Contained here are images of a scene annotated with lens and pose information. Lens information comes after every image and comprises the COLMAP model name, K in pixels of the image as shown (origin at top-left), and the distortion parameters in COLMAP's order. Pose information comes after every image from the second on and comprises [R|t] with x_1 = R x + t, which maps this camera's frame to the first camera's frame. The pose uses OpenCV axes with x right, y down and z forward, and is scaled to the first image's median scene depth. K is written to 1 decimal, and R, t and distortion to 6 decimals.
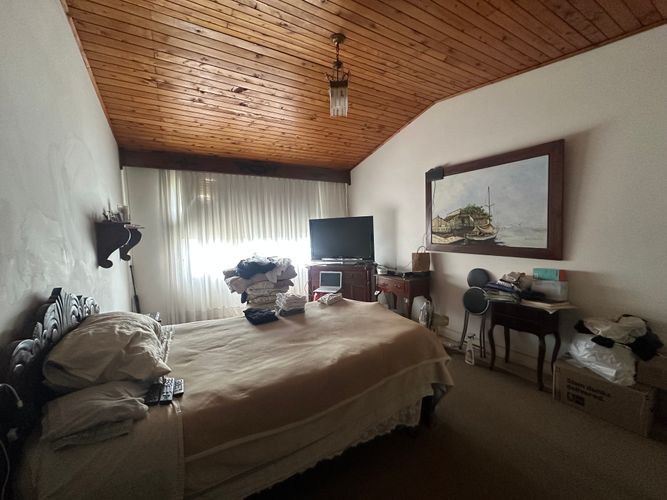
lens RADIAL K [[266.5, 0, 333.5], [0, 266.5, 250.0], [0, 0, 1]] dist [-0.002102, -0.000162]
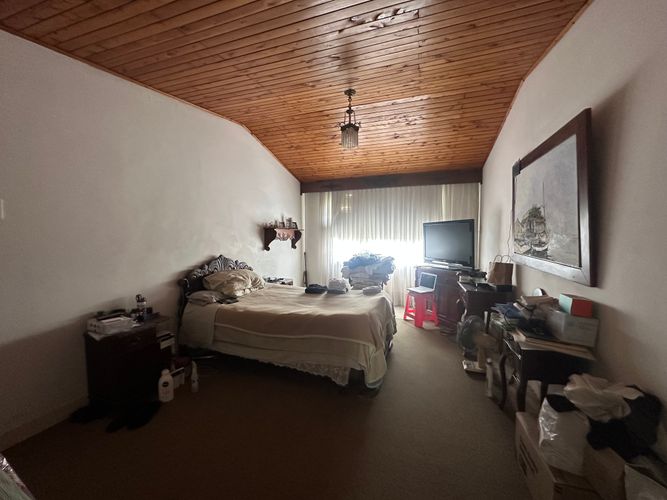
lens RADIAL K [[266.5, 0, 333.5], [0, 266.5, 250.0], [0, 0, 1]] dist [-0.002102, -0.000162]
pose [[0.657290, 0.067268, -0.750630, 0.574524], [-0.066471, 0.997301, 0.031168, -0.019497], [0.750701, 0.029409, 0.659987, 0.039955]]
